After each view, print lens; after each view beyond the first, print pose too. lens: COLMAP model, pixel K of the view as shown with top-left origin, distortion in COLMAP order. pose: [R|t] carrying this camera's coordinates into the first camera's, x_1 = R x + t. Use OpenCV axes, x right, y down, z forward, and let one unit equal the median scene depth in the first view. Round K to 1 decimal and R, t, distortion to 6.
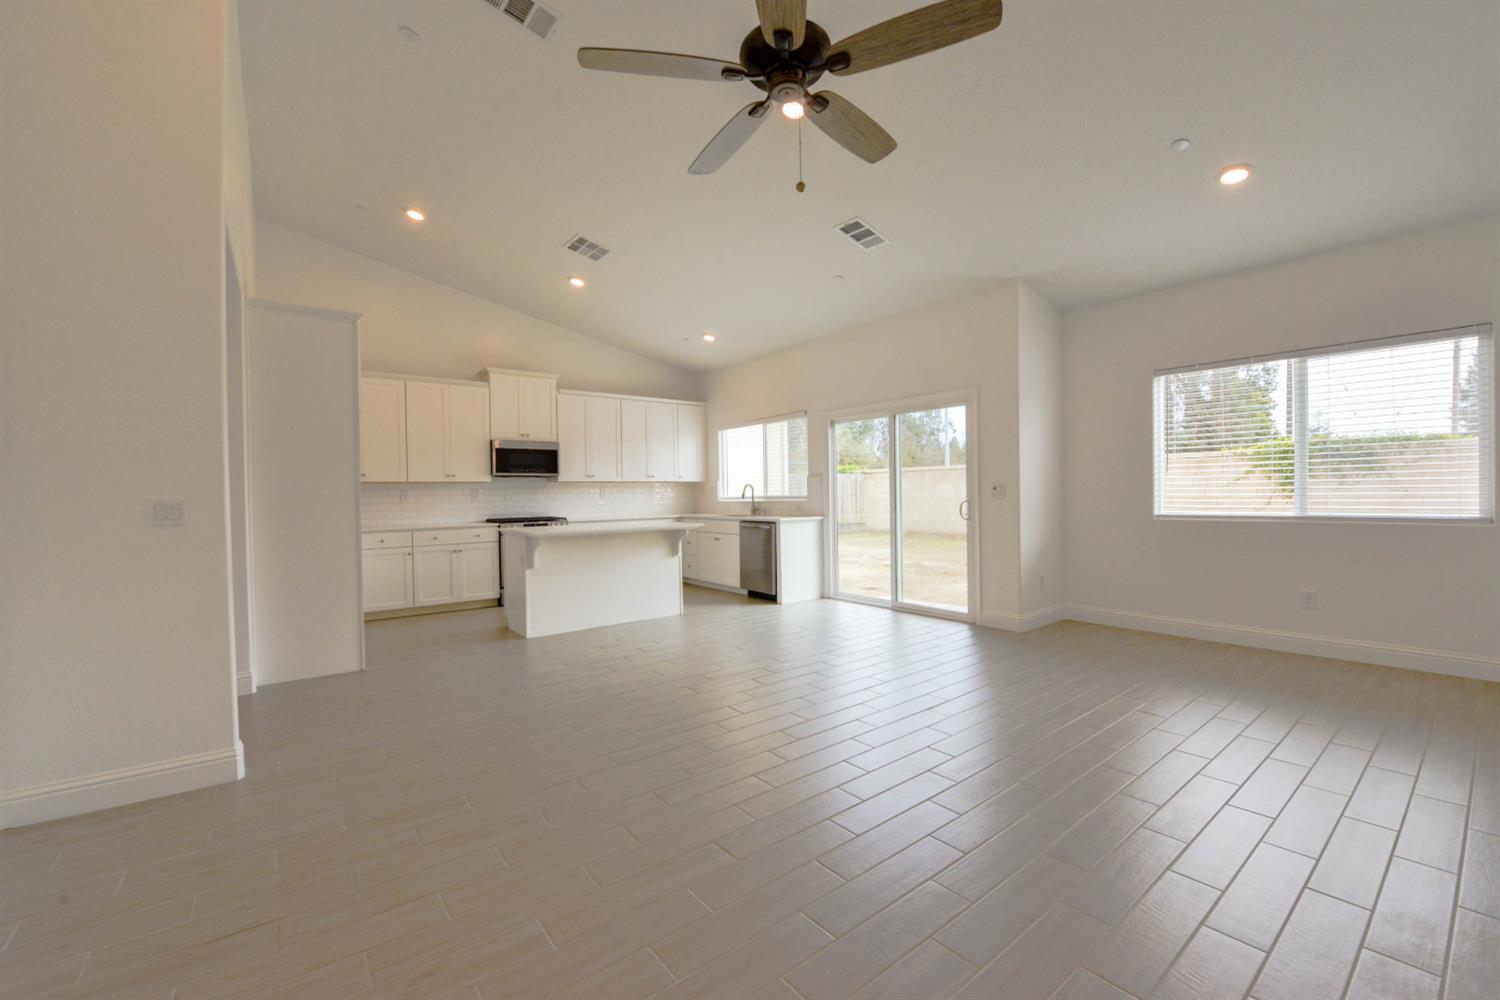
lens RADIAL K [[610.4, 0, 753.4], [0, 610.4, 502.0], [0, 0, 1]] dist [-0.001601, -0.009611]
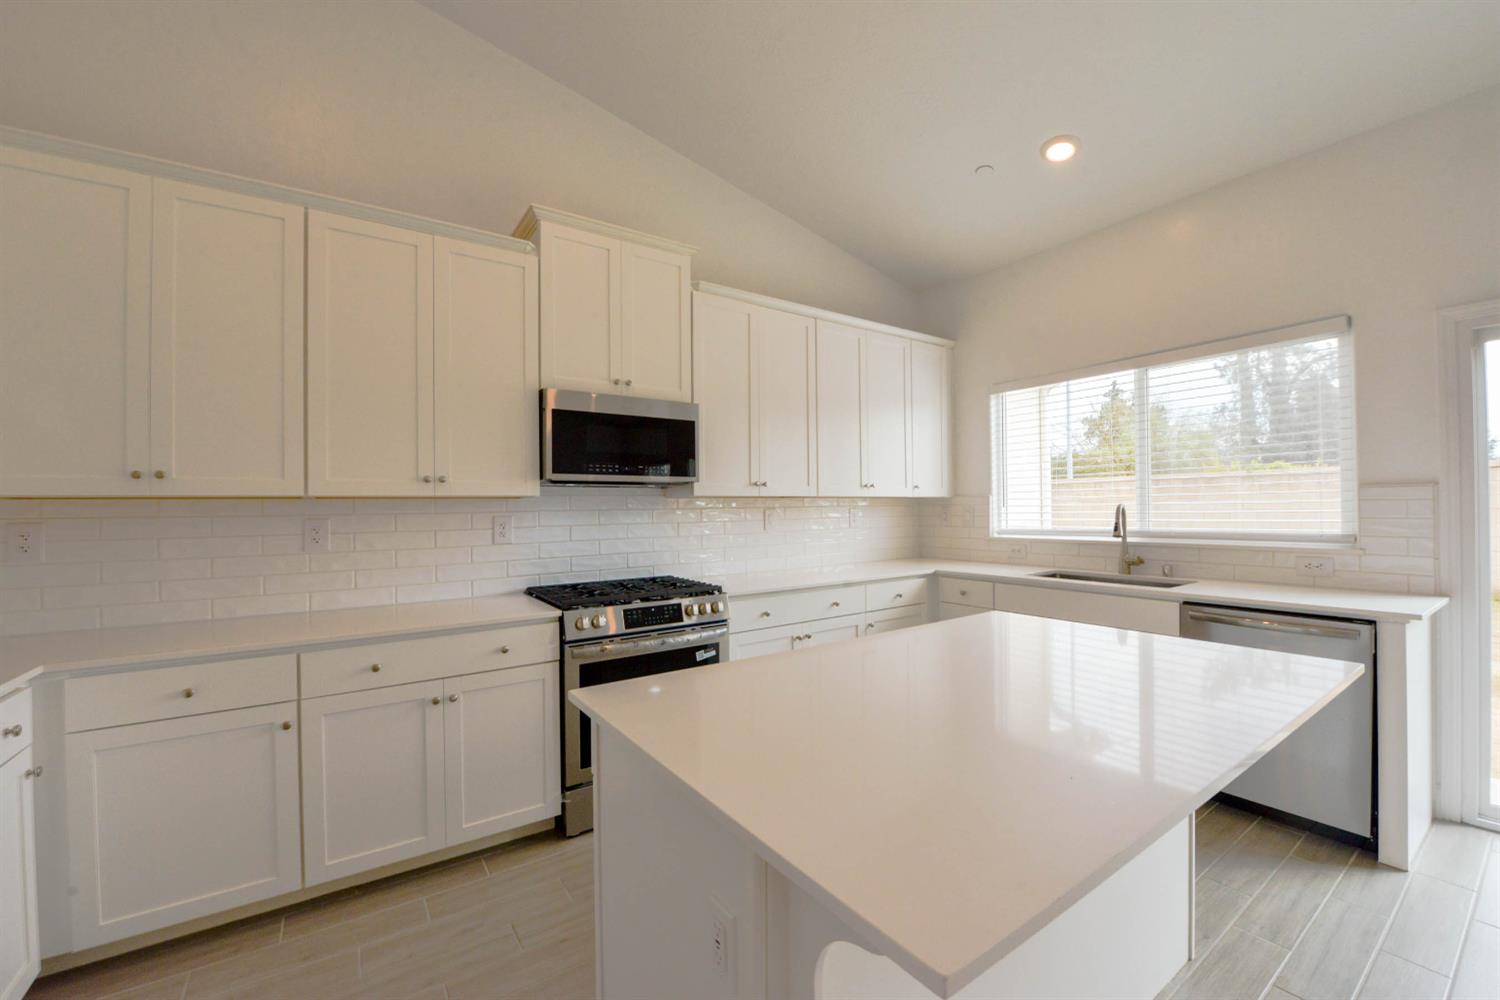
lens RADIAL K [[591.8, 0, 752.4], [0, 591.8, 506.0], [0, 0, 1]] dist [-0.023004, -0.000276]
pose [[0.998579, 0.004763, -0.053081, -0.275158], [-0.005642, 0.999849, -0.016414, -0.021692], [0.052995, 0.016690, 0.998455, 0.632924]]
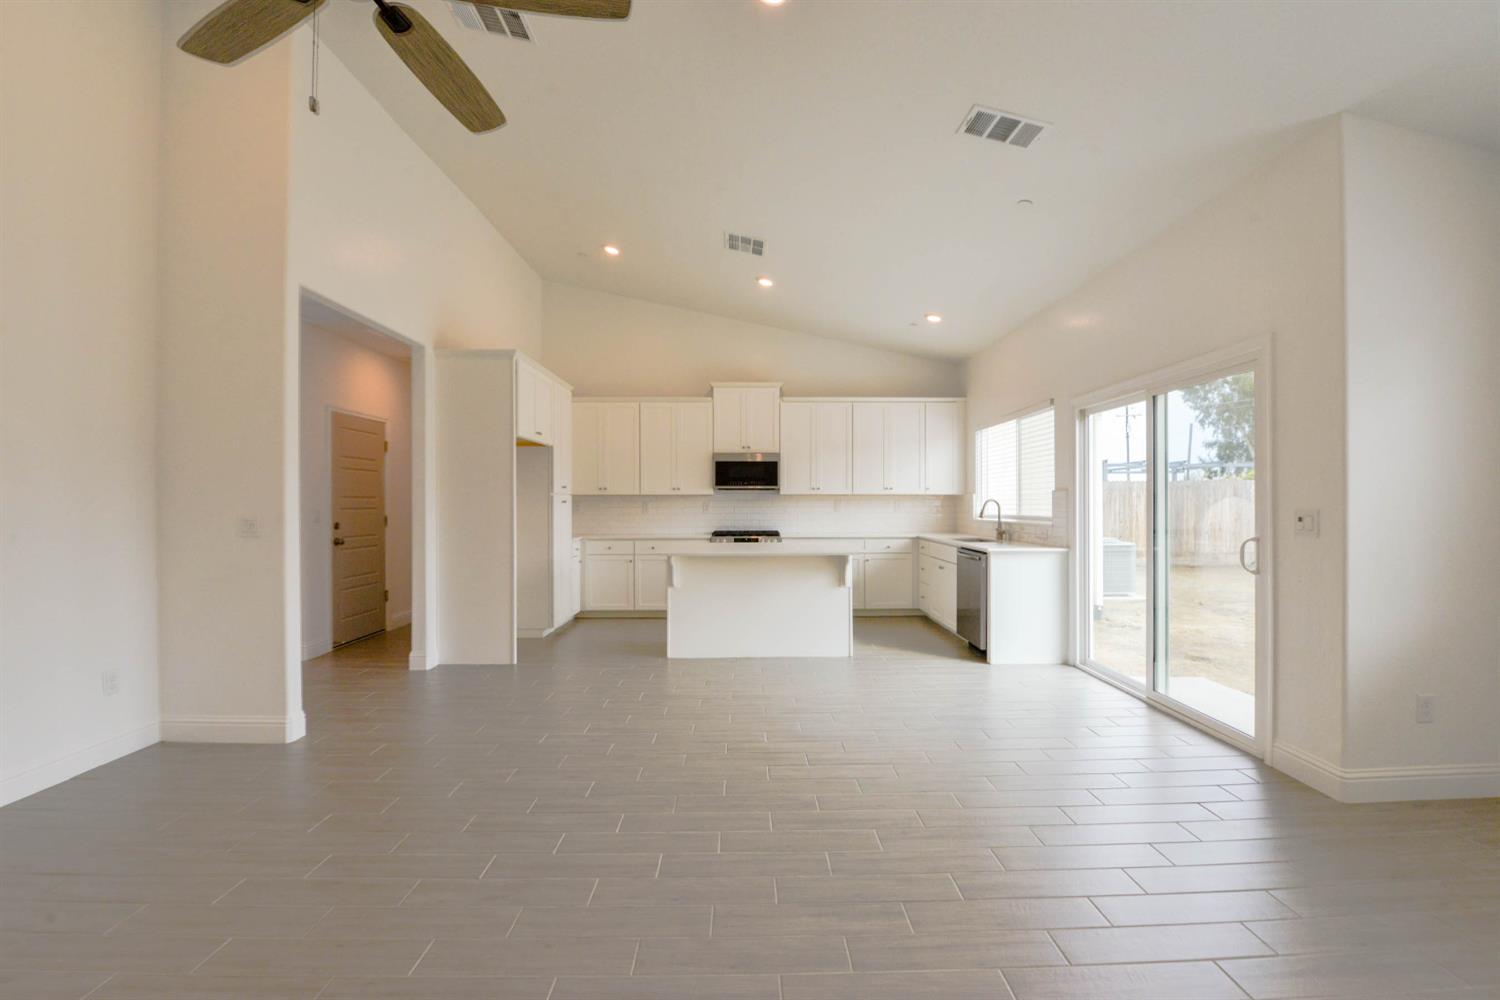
lens RADIAL K [[629.1, 0, 757.3], [0, 629.1, 502.4], [0, 0, 1]] dist [-0.012725, -0.005031]
pose [[0.797645, 0.015086, -0.602939, 0.260040], [-0.020353, 0.999791, -0.001910, -0.019715], [0.602784, 0.013795, 0.797785, 0.211227]]
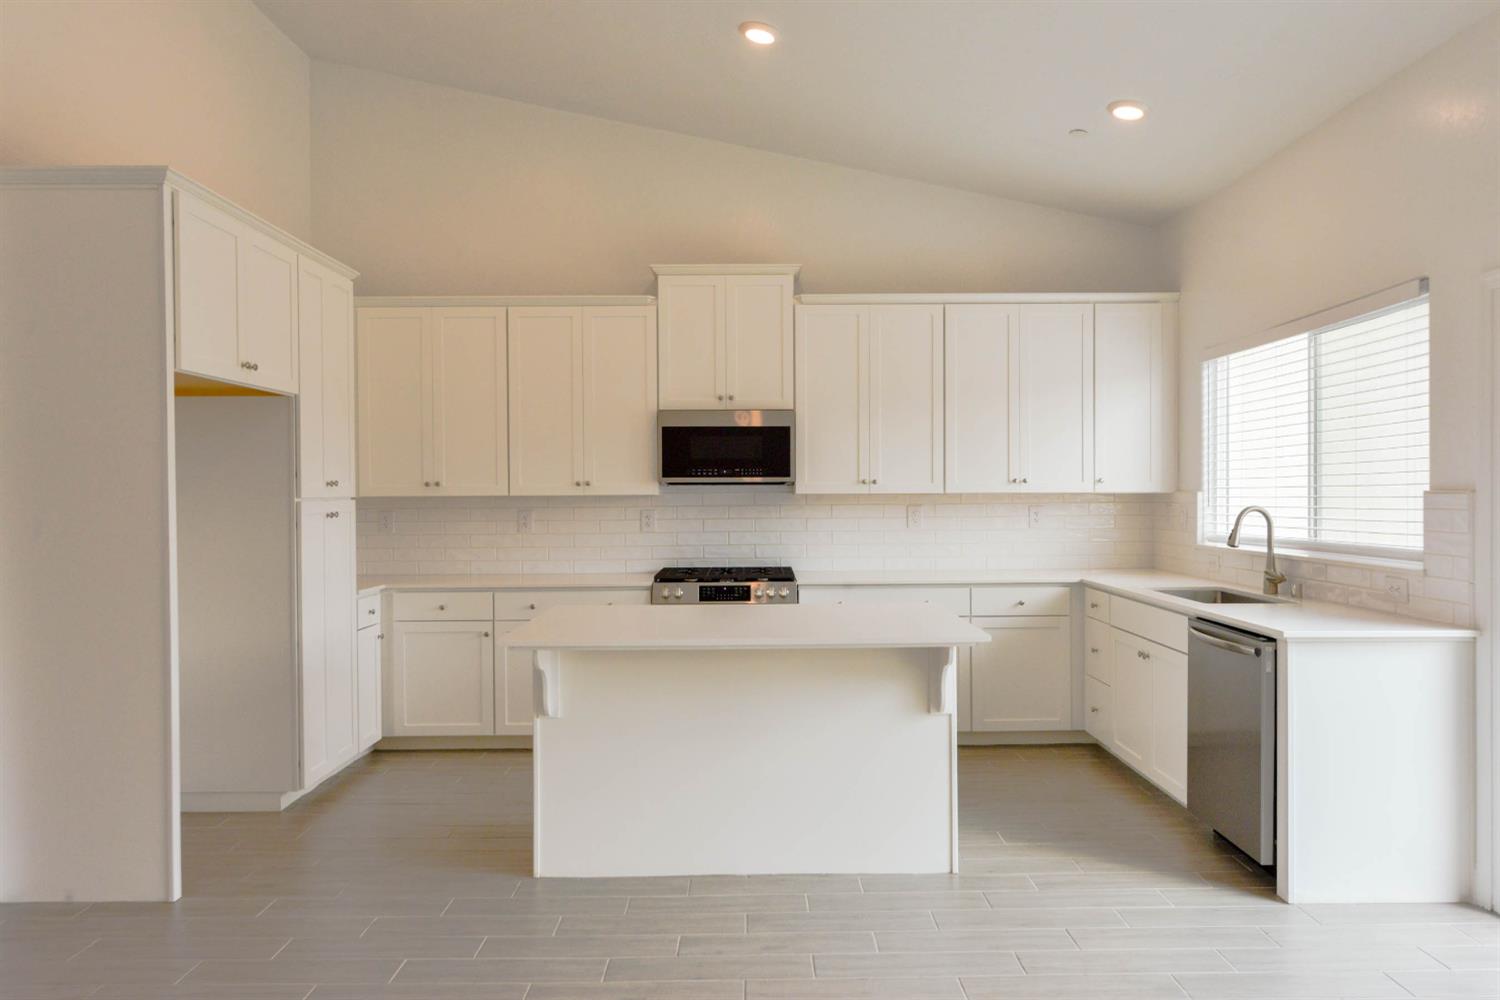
lens RADIAL K [[1010.2, 0, 759.9], [0, 1010.2, 504.3], [0, 0, 1]] dist [0.001322, 0.000493]
pose [[0.792825, 0.018841, -0.609158, 0.135506], [-0.016305, 0.999820, 0.009704, -0.035187], [0.609231, 0.002239, 0.792989, 0.401167]]
